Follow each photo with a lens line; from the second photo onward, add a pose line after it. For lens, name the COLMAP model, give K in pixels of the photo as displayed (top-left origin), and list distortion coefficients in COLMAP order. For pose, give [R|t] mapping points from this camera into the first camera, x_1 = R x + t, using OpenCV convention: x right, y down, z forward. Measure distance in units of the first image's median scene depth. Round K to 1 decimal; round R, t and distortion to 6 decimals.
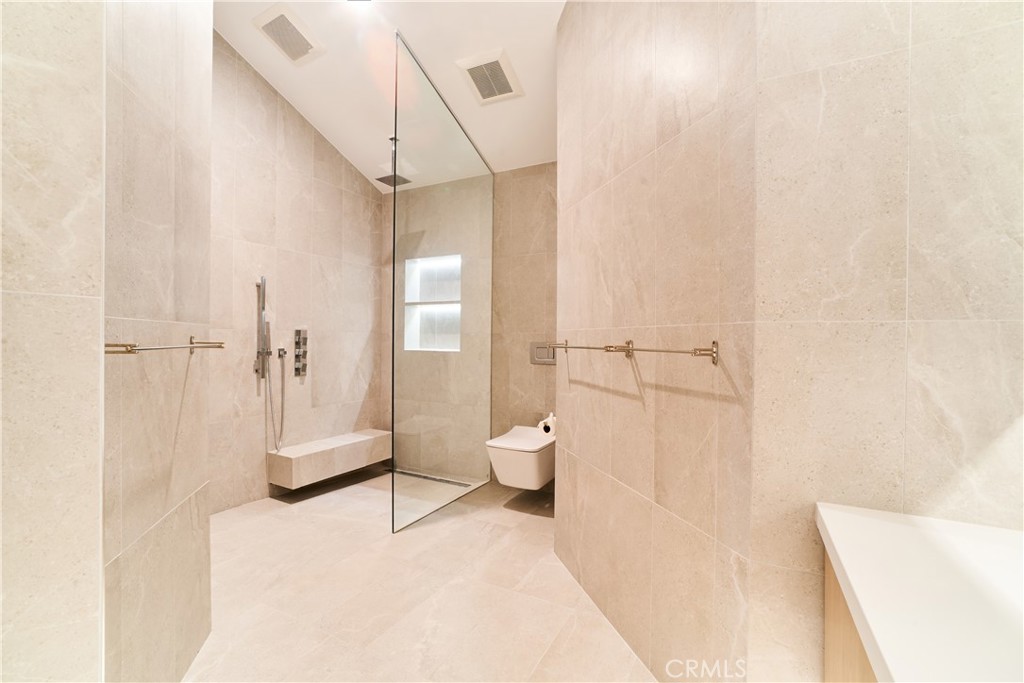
lens RADIAL K [[445.3, 0, 517.2], [0, 445.3, 342.0], [0, 0, 1]] dist [-0.029225, 0.000198]
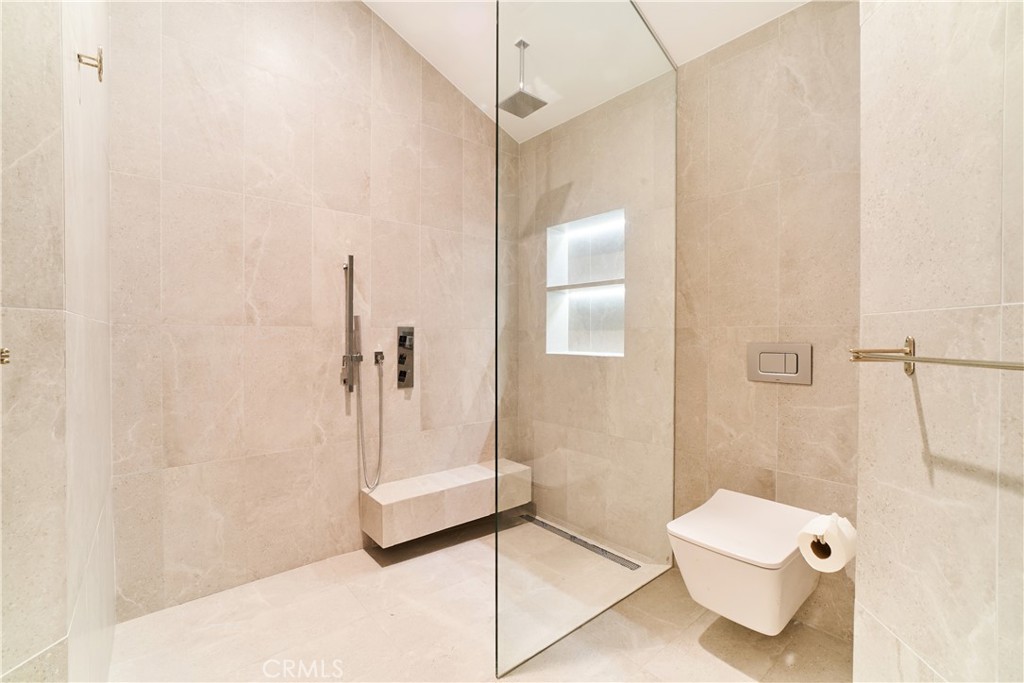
lens RADIAL K [[445.3, 0, 517.2], [0, 445.3, 342.0], [0, 0, 1]] dist [-0.029225, 0.000198]
pose [[0.927599, -0.001703, -0.373574, -0.032251], [0.002773, 0.999993, 0.002326, -0.002654], [0.373568, -0.003193, 0.927597, 0.359985]]
